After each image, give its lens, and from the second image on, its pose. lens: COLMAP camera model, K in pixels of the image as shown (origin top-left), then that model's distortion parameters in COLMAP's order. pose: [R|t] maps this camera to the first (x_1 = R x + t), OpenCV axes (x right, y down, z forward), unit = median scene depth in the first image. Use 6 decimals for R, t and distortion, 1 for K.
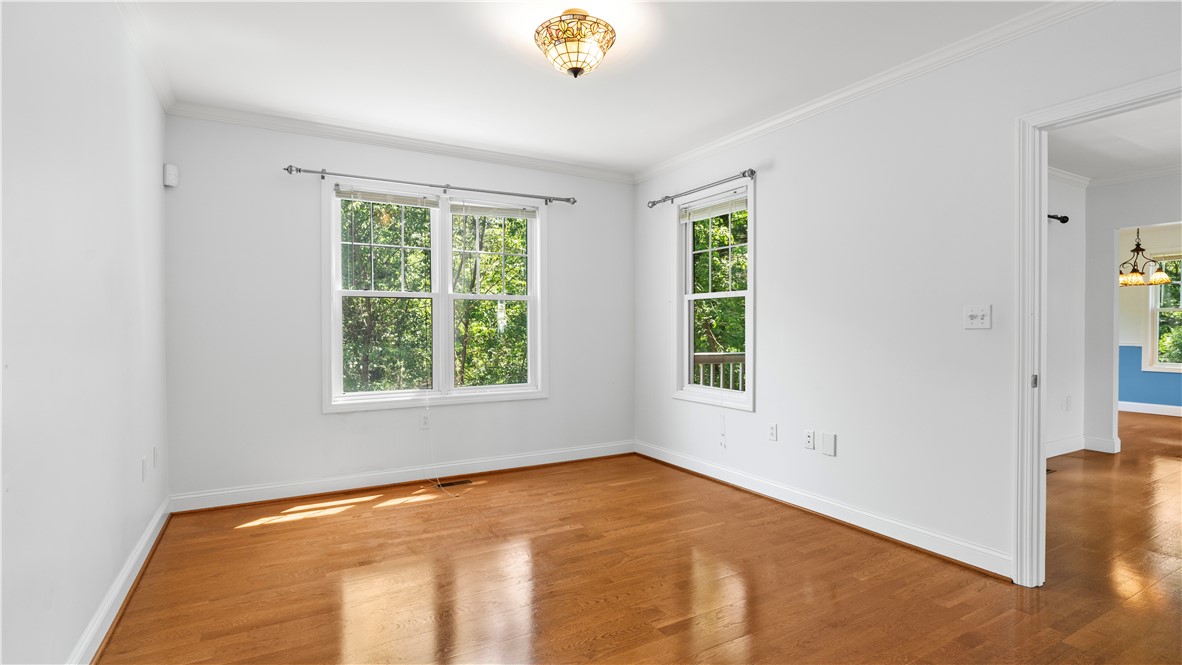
lens RADIAL K [[570.5, 0, 589.2], [0, 570.5, 333.3], [0, 0, 1]] dist [0.003910, 0.002723]
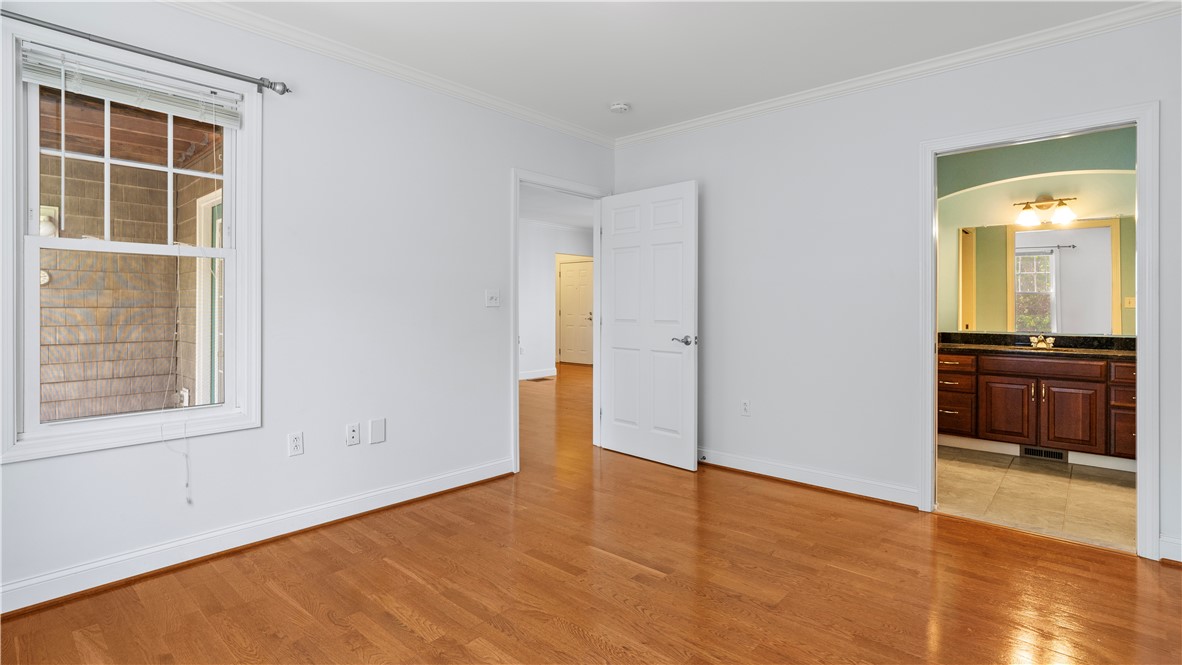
lens RADIAL K [[570.5, 0, 587.9], [0, 570.5, 314.5], [0, 0, 1]] dist [0.003910, 0.002723]
pose [[-0.313961, -0.004191, 0.949427, -0.510834], [0.011999, 0.999893, 0.008381, 0.001019], [-0.949360, 0.014024, -0.313877, 0.866785]]
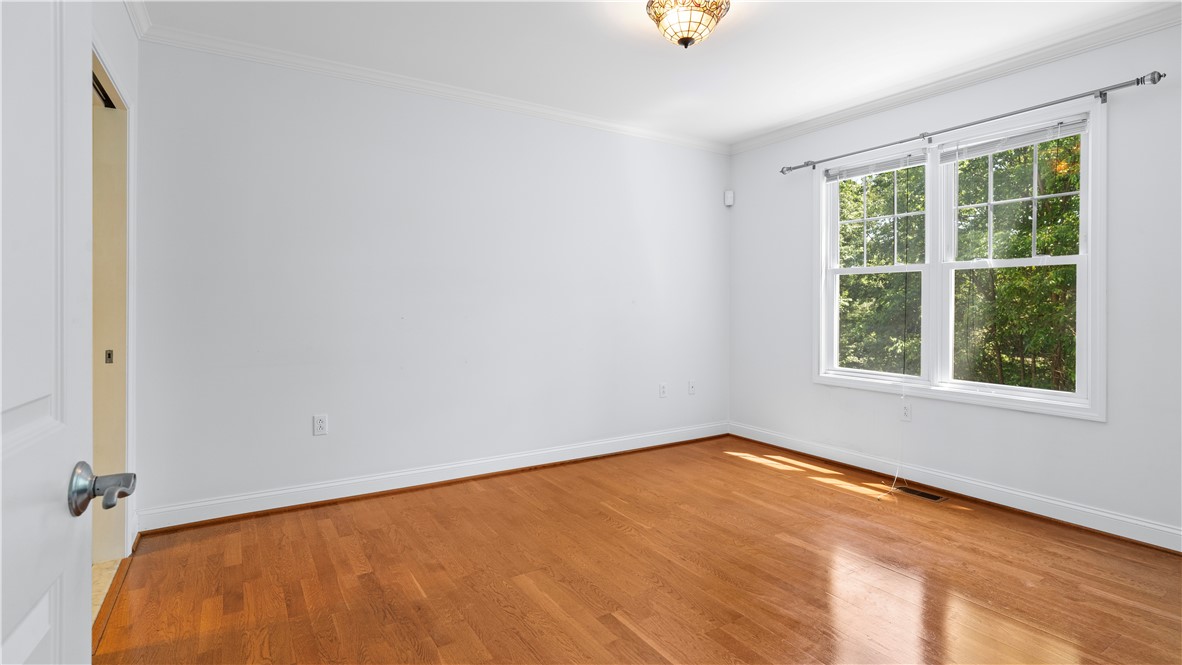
lens RADIAL K [[570.5, 0, 585.1], [0, 570.5, 304.7], [0, 0, 1]] dist [0.003910, 0.002723]
pose [[0.045864, 0.000390, -0.998948, 0.629792], [-0.016596, 0.999862, -0.000371, -0.001848], [0.998810, 0.016596, 0.045864, 0.527733]]
